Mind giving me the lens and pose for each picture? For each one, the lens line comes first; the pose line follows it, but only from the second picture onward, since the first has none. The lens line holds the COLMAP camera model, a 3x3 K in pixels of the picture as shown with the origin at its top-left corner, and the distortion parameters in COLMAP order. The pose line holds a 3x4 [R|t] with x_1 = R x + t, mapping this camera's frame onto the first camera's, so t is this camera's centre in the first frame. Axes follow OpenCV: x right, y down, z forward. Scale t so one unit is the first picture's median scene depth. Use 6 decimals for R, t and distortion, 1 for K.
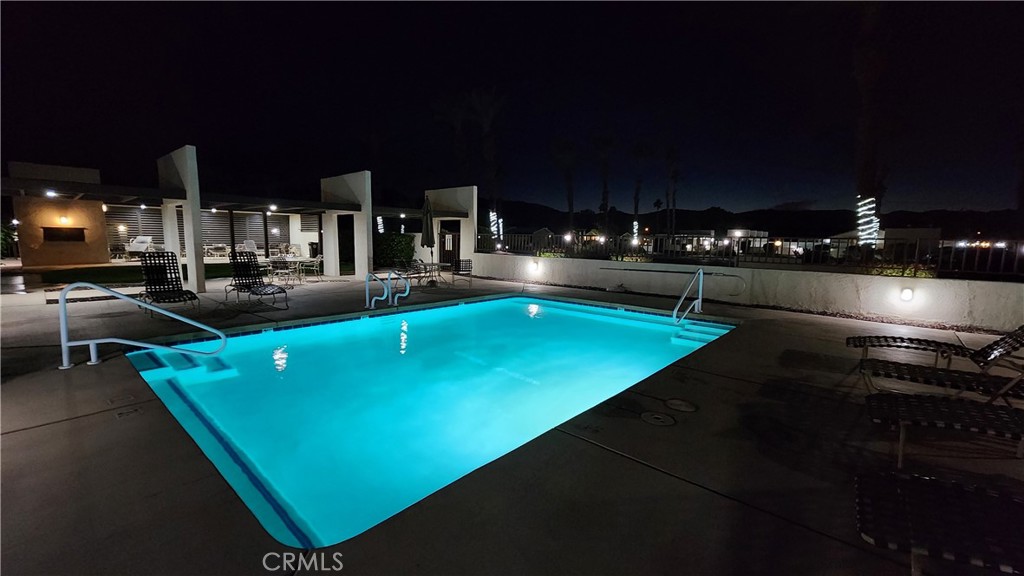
lens RADIAL K [[400.3, 0, 512.0], [0, 400.3, 288.0], [0, 0, 1]] dist [-0.000909, -0.000156]
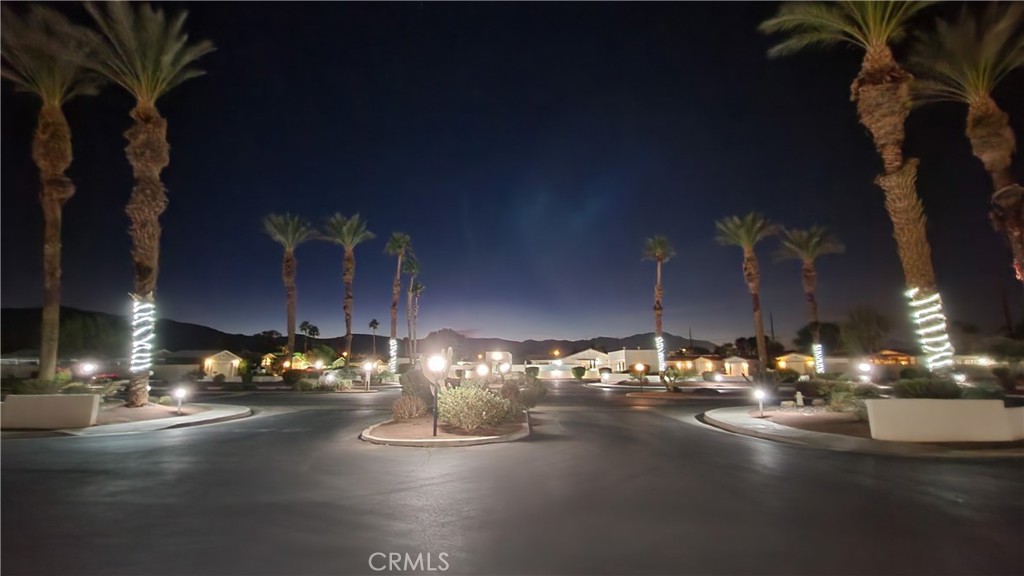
lens RADIAL K [[425.4, 0, 507.5], [0, 425.4, 292.9], [0, 0, 1]] dist [0.000309, -0.000380]
pose [[0.777310, 0.085465, 0.623285, -0.057369], [0.094033, 0.963817, -0.249428, -0.120948], [-0.622050, 0.252493, 0.741148, 0.906479]]
